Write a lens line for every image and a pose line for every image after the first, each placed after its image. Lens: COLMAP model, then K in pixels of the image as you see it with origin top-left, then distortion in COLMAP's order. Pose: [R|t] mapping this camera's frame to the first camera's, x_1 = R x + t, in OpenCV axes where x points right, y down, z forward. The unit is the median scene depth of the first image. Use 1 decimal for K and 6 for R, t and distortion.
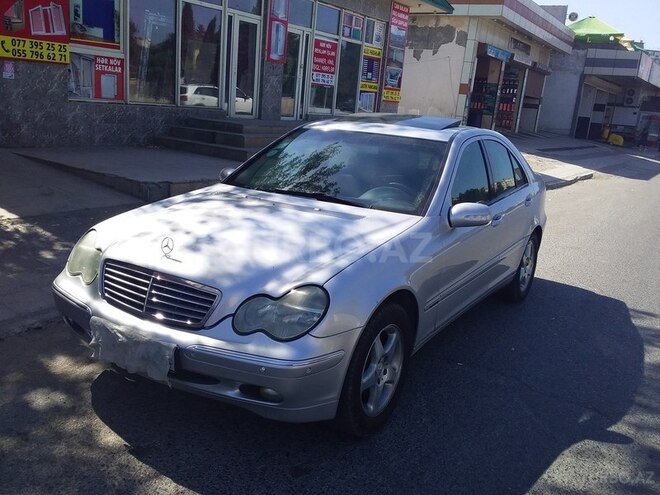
lens RADIAL K [[597.2, 0, 327.9], [0, 597.2, 251.2], [0, 0, 1]] dist [0.053809, -0.114435]
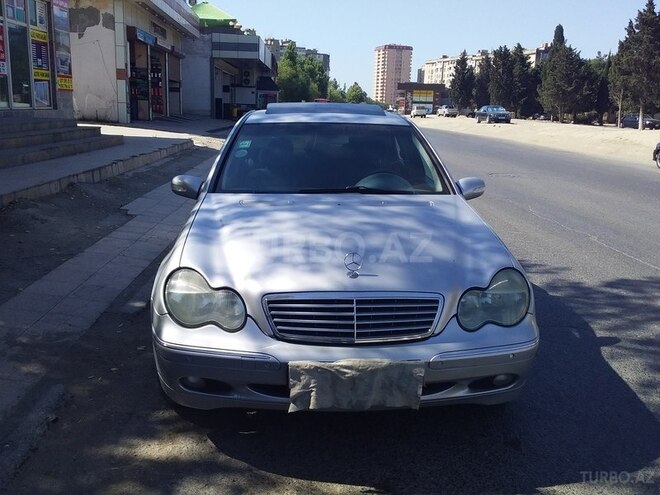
lens RADIAL K [[597.2, 0, 328.5], [0, 597.2, 248.2], [0, 0, 1]] dist [0.053809, -0.114435]
pose [[0.814173, -0.185105, 0.550326, -0.083086], [0.173511, 0.982076, 0.073627, -0.010788], [-0.554091, 0.035542, 0.831697, 0.028512]]
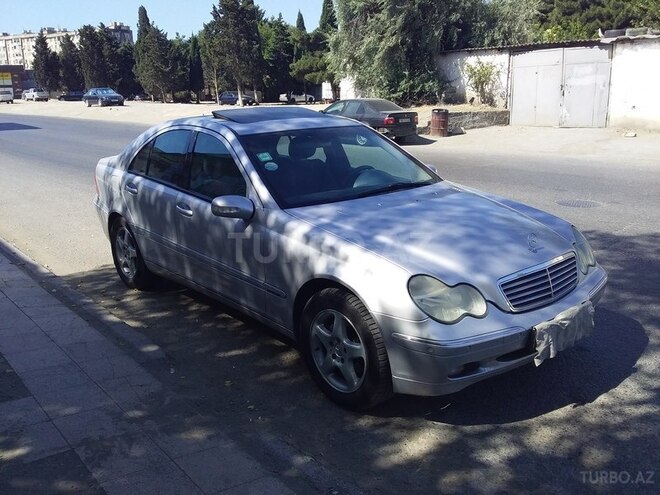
lens RADIAL K [[597.2, 0, 326.0], [0, 597.2, 244.4], [0, 0, 1]] dist [0.053809, -0.114435]
pose [[0.296549, -0.312571, 0.902418, -0.149358], [0.260530, 0.935560, 0.238436, -0.039758], [-0.918794, 0.164399, 0.358873, 0.099386]]
